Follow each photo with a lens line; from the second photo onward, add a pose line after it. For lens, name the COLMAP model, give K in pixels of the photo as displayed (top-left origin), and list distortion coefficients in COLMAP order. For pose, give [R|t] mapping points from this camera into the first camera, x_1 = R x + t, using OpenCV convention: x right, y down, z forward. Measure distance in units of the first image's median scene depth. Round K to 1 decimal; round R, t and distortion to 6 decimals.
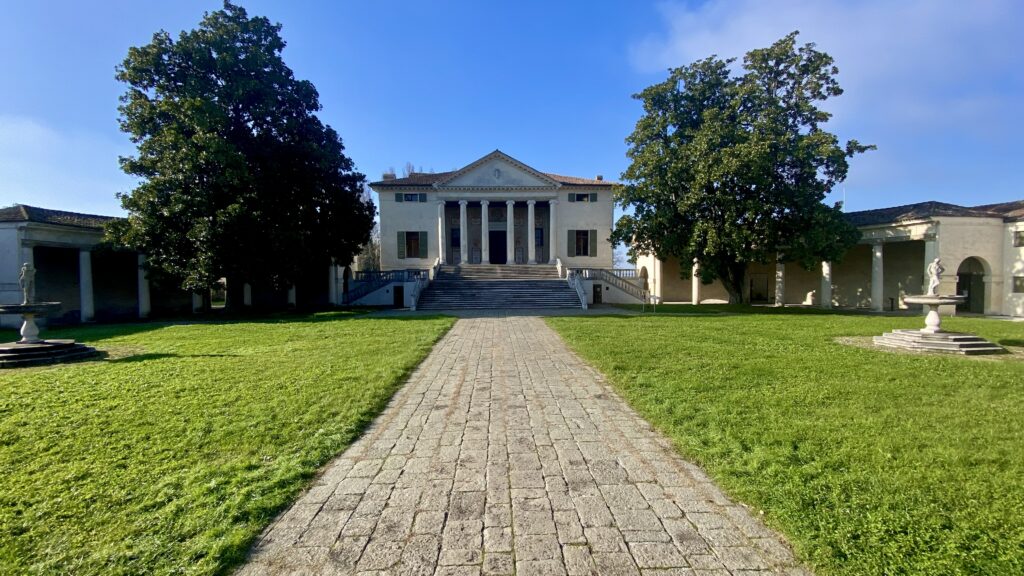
lens RADIAL K [[415.8, 0, 512.0], [0, 415.8, 288.0], [0, 0, 1]] dist [0.021191, -0.021996]
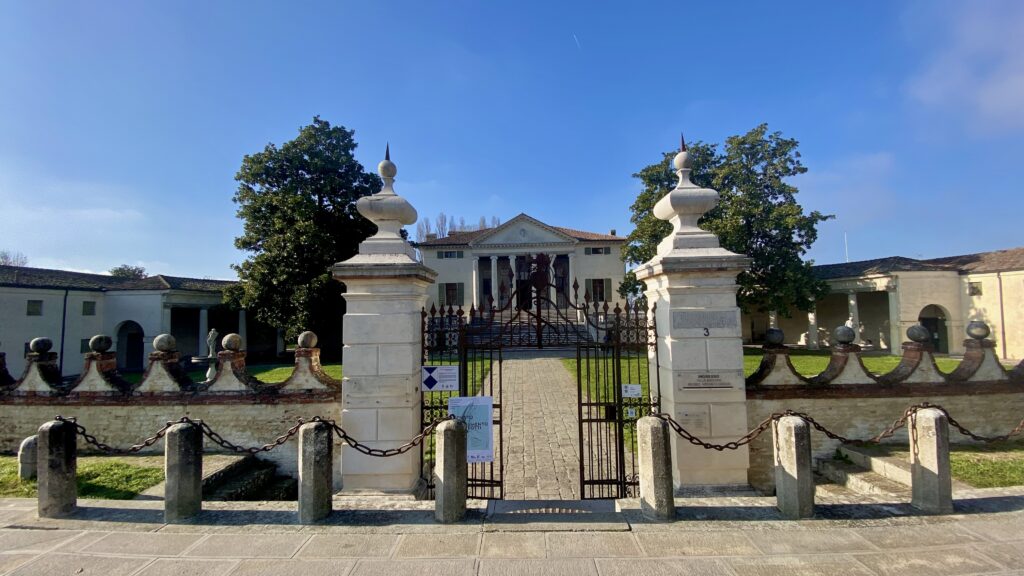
lens RADIAL K [[415.8, 0, 512.0], [0, 415.8, 288.0], [0, 0, 1]] dist [0.021191, -0.021996]
pose [[0.998027, -0.015972, -0.060723, 0.003413], [0.010847, 0.996422, -0.083816, -0.032096], [0.061845, 0.082992, 0.994629, -0.211255]]
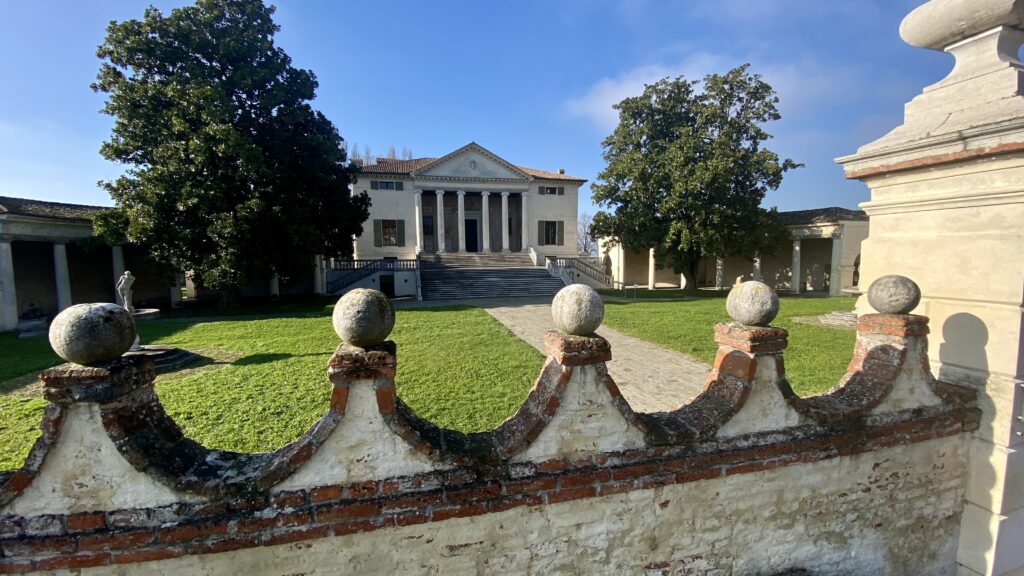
lens RADIAL K [[415.8, 0, 512.0], [0, 415.8, 288.0], [0, 0, 1]] dist [0.021191, -0.021996]
pose [[0.981142, -0.016069, 0.192620, -0.207816], [0.006101, 0.998616, 0.052231, -0.031126], [-0.193193, -0.050071, 0.979882, -0.076453]]
